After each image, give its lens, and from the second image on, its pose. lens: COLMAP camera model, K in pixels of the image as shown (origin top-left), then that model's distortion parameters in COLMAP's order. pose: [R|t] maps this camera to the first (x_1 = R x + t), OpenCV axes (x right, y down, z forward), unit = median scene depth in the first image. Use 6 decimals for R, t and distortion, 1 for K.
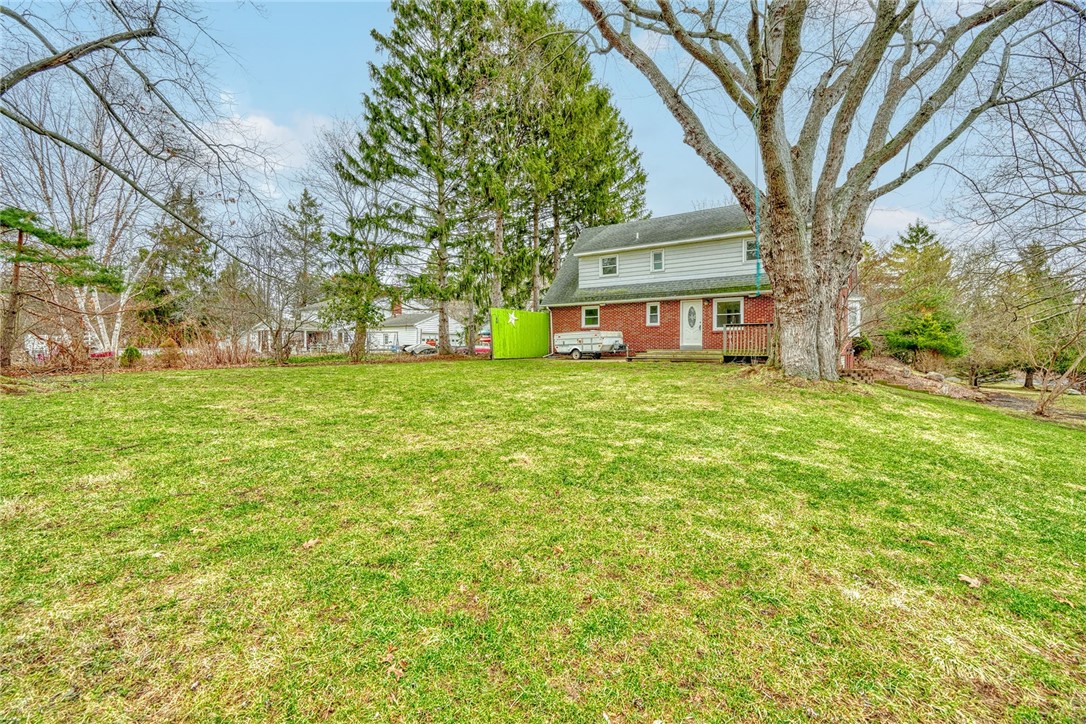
lens RADIAL K [[498.9, 0, 544.2], [0, 498.9, 362.6], [0, 0, 1]] dist [-0.001157, -0.000041]
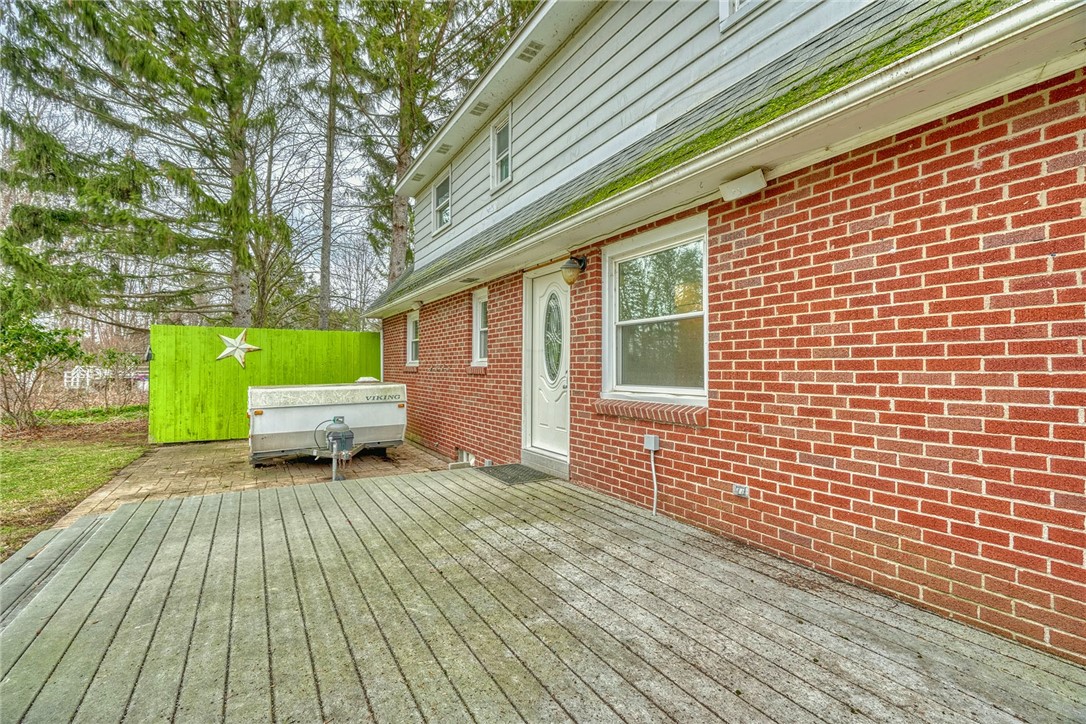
lens RADIAL K [[498.9, 0, 543.4], [0, 498.9, 357.2], [0, 0, 1]] dist [-0.001157, -0.000041]
pose [[0.910881, -0.007210, -0.412606, 0.384353], [-0.008301, 0.999325, -0.035788, -0.071187], [0.412586, 0.036024, 0.910206, 0.761679]]
